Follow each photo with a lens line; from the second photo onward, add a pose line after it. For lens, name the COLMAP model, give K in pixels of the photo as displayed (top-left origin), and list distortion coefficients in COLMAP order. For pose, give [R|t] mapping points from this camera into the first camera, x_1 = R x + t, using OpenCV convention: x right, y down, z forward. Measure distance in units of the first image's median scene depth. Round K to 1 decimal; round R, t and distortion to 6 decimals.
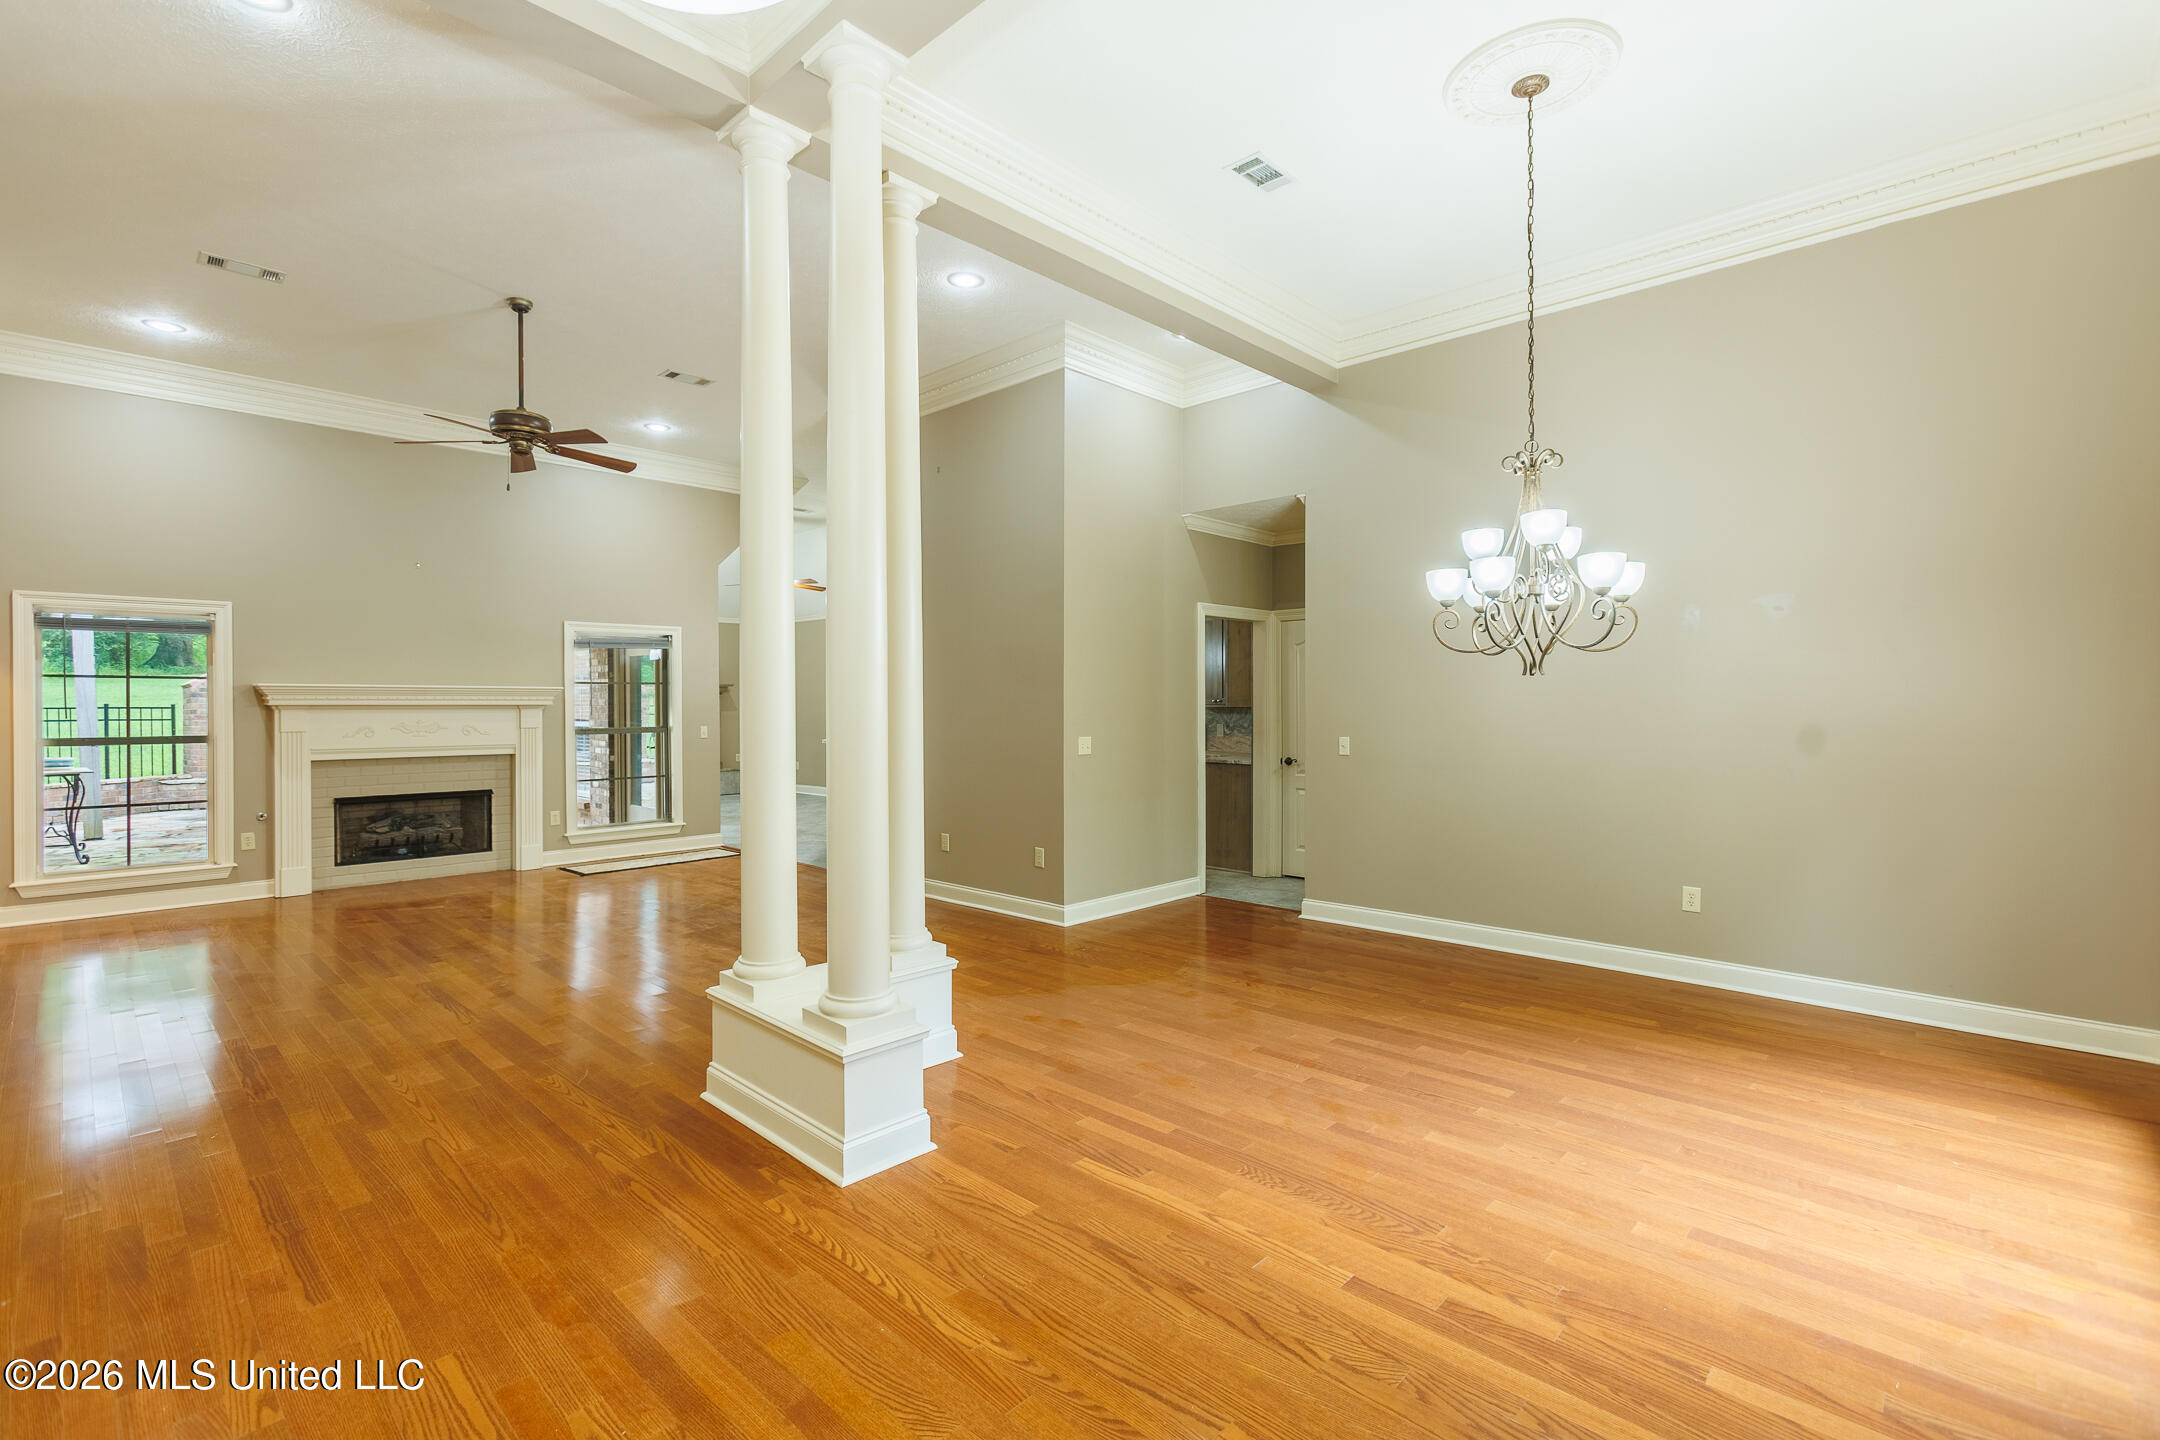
lens RADIAL K [[982.2, 0, 1072.8], [0, 982.2, 714.5], [0, 0, 1]] dist [-0.010345, 0.004631]
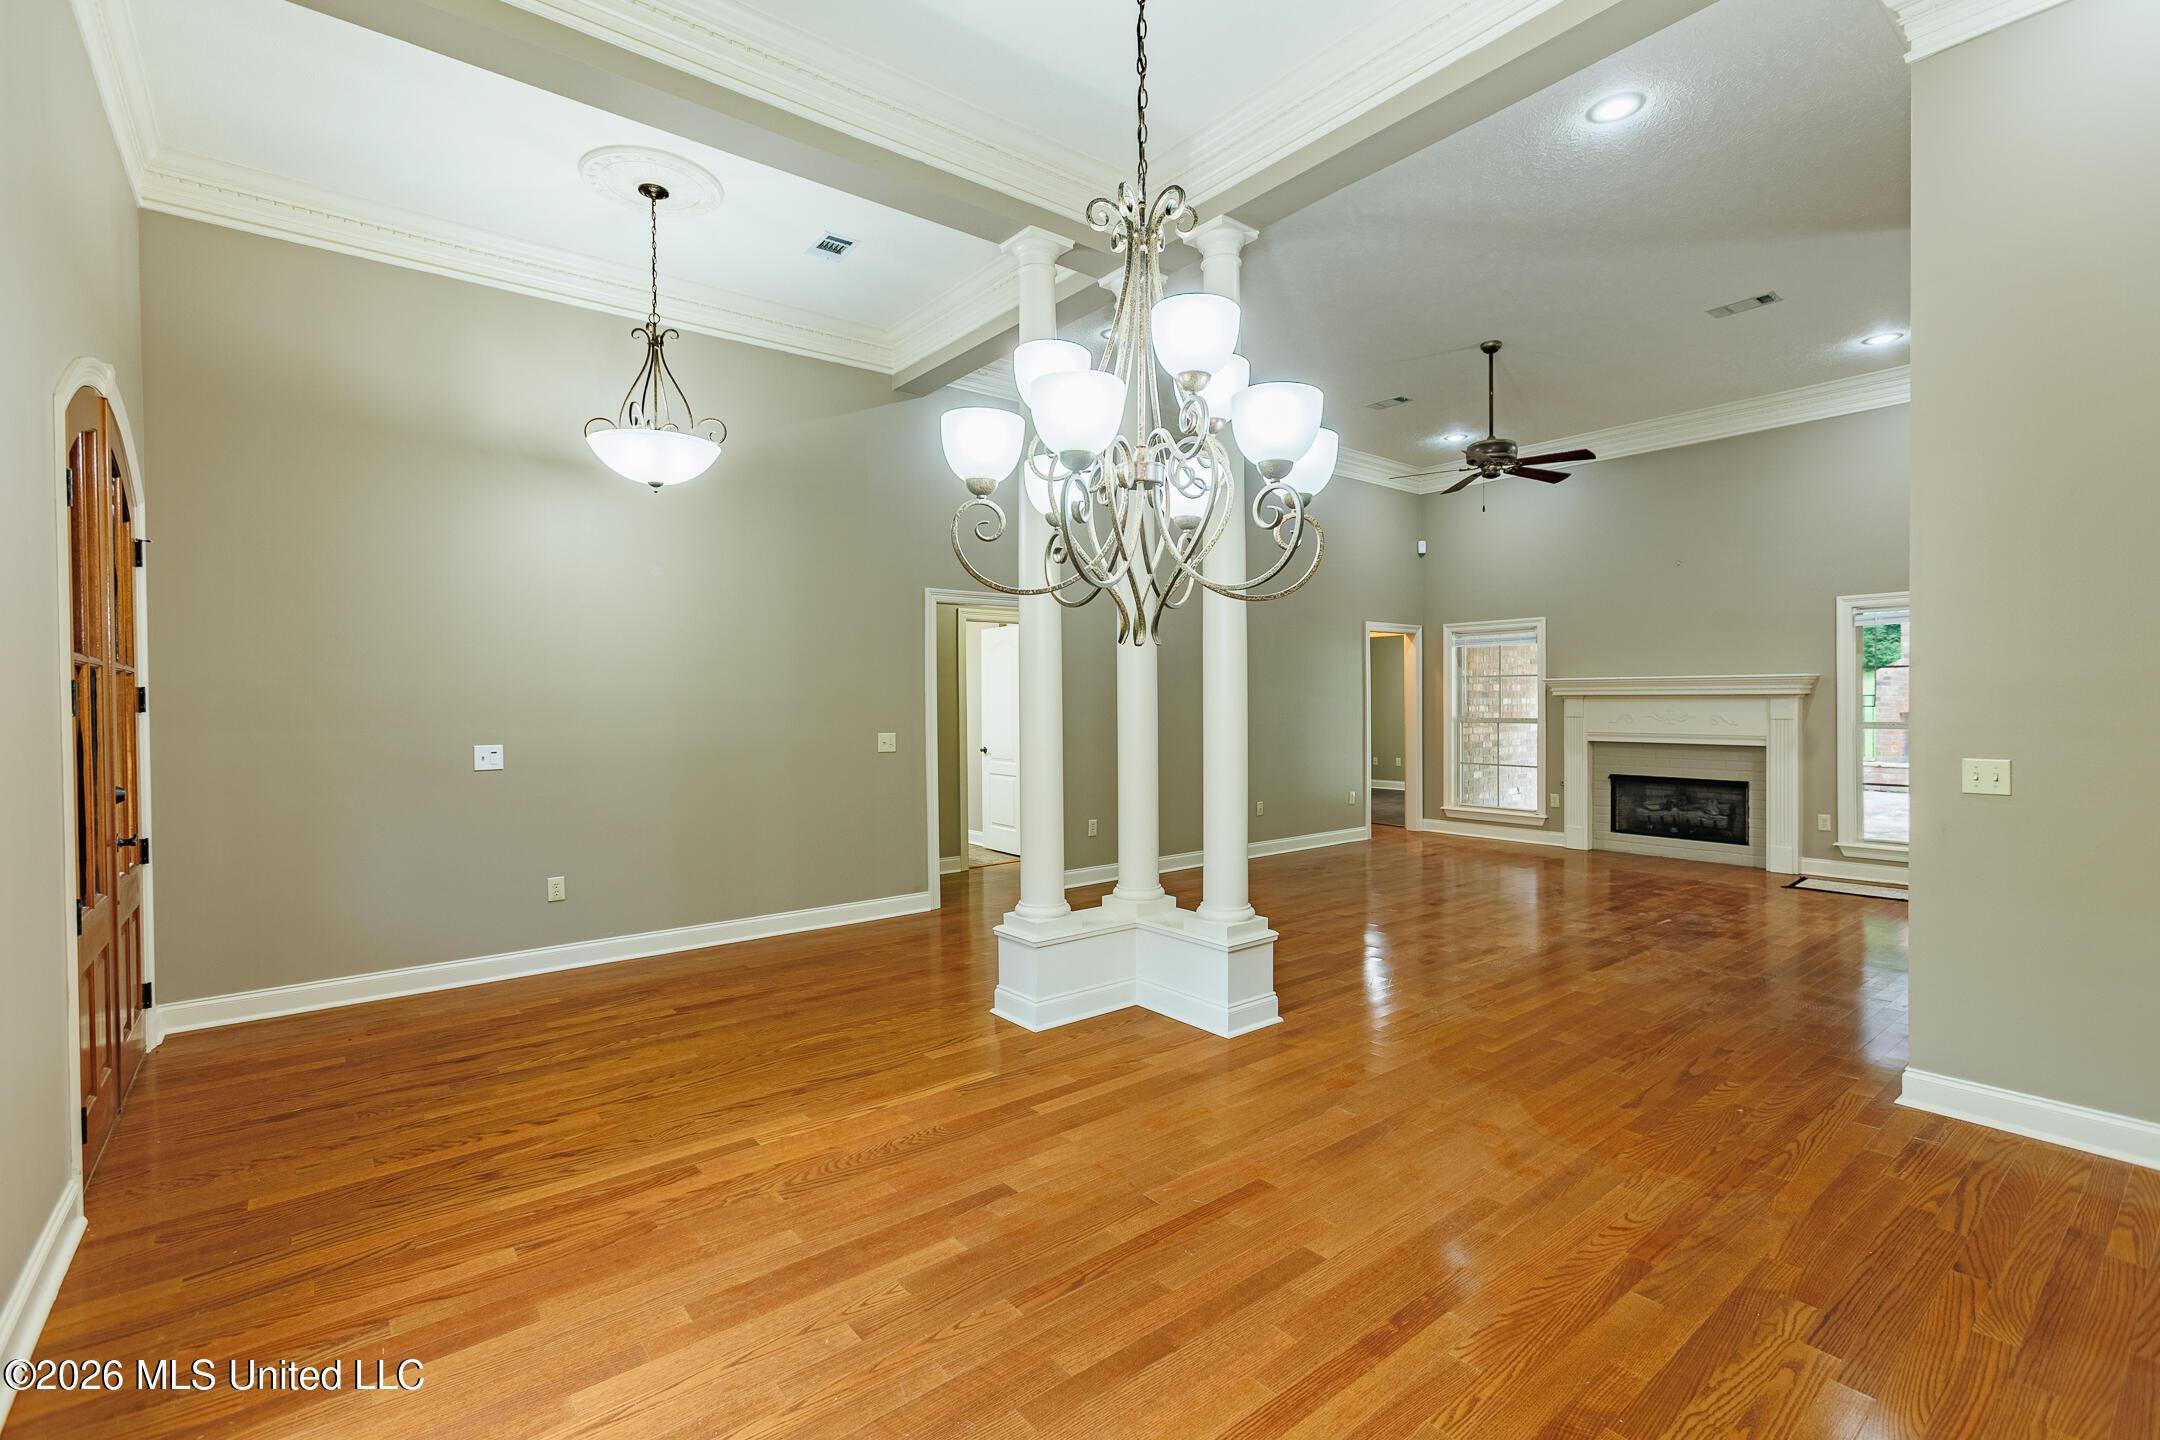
lens RADIAL K [[982.2, 0, 1081.4], [0, 982.2, 714.3], [0, 0, 1]] dist [-0.010345, 0.004631]
pose [[-0.147287, 0.016521, -0.988956, 0.918899], [-0.001235, 0.999857, 0.016887, -0.011260], [0.989093, 0.003709, -0.147246, 0.987849]]
